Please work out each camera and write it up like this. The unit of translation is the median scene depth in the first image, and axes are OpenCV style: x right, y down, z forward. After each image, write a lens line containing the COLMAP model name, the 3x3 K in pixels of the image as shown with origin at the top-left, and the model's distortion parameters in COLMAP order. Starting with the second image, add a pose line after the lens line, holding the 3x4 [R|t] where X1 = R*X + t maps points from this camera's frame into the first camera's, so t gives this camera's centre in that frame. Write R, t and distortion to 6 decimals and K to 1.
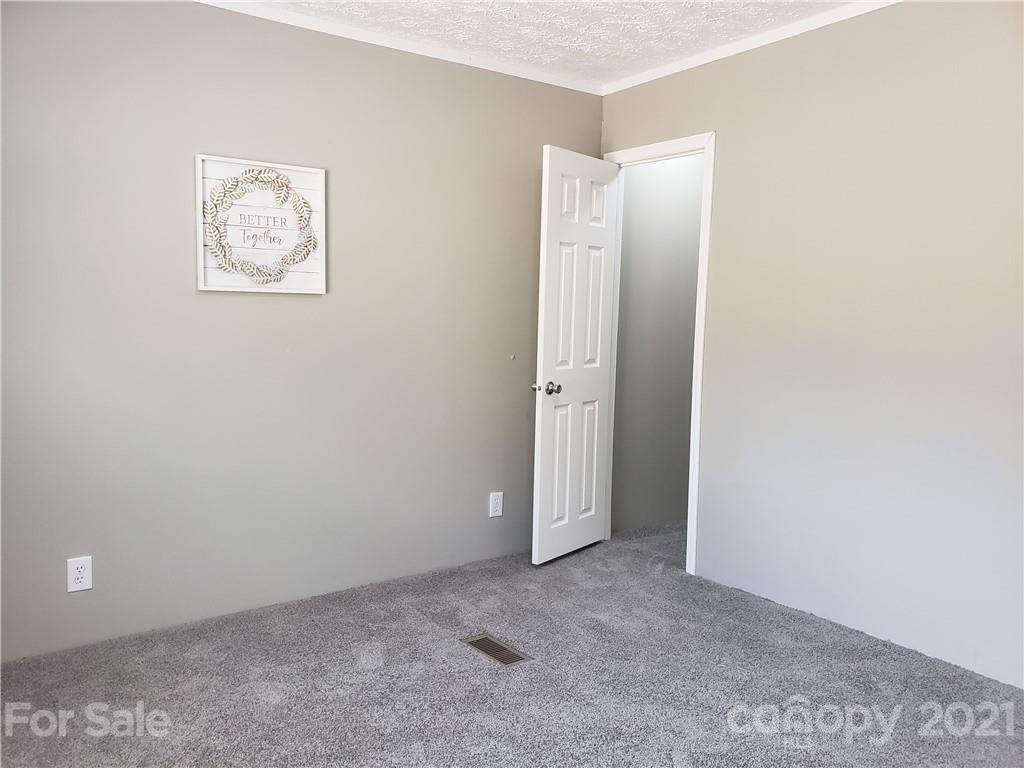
lens RADIAL K [[781.4, 0, 514.8], [0, 781.4, 390.9], [0, 0, 1]] dist [0.007763, 0.003787]
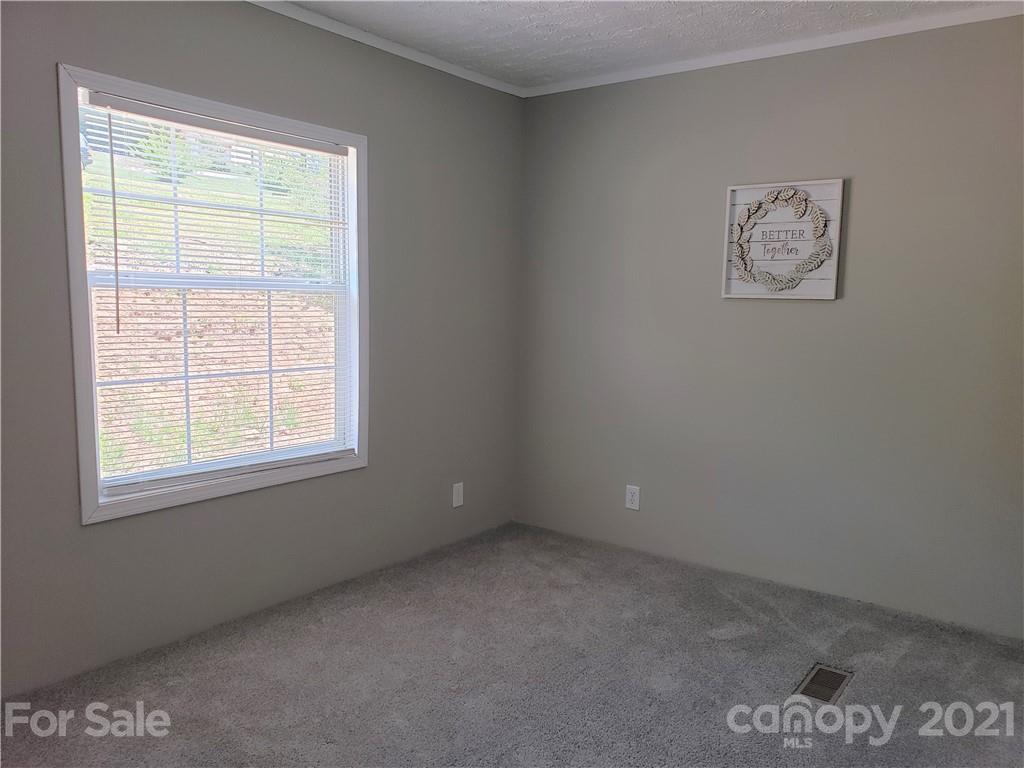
lens RADIAL K [[781.4, 0, 514.8], [0, 781.4, 390.9], [0, 0, 1]] dist [0.007763, 0.003787]
pose [[0.303515, 0.102727, -0.947273, 0.641295], [-0.115338, 0.990822, 0.070495, -0.030779], [0.945820, 0.087861, 0.312577, 0.305615]]
